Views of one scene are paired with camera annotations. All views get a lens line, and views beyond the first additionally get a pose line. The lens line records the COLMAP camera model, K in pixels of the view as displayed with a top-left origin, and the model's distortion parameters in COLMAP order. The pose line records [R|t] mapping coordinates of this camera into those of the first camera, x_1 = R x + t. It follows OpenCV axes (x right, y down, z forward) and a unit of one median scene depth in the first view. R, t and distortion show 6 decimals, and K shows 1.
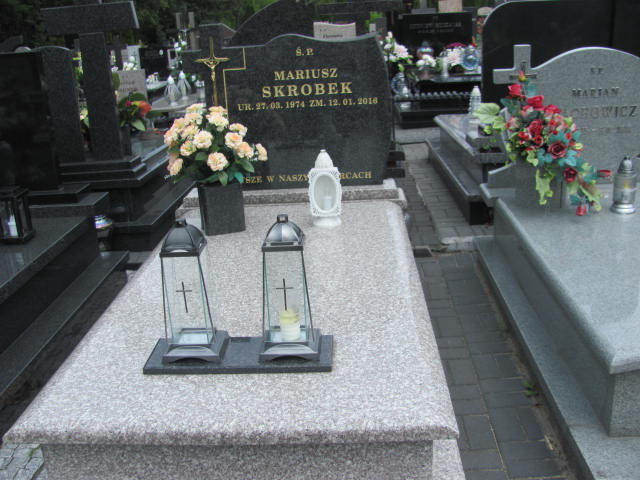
lens RADIAL K [[665.3, 0, 320.4], [0, 665.3, 241.5], [0, 0, 1]] dist [-0.101148, 0.000000]
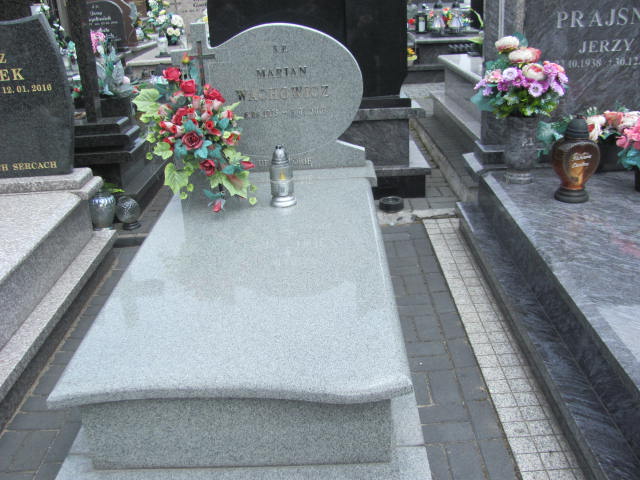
lens RADIAL K [[665.3, 0, 319.4], [0, 665.3, 237.8], [0, 0, 1]] dist [-0.101148, 0.000000]
pose [[0.999498, -0.010784, 0.029777, 0.447113], [0.009090, 0.998363, 0.056465, -0.047290], [-0.030337, -0.056166, 0.997960, 0.050460]]
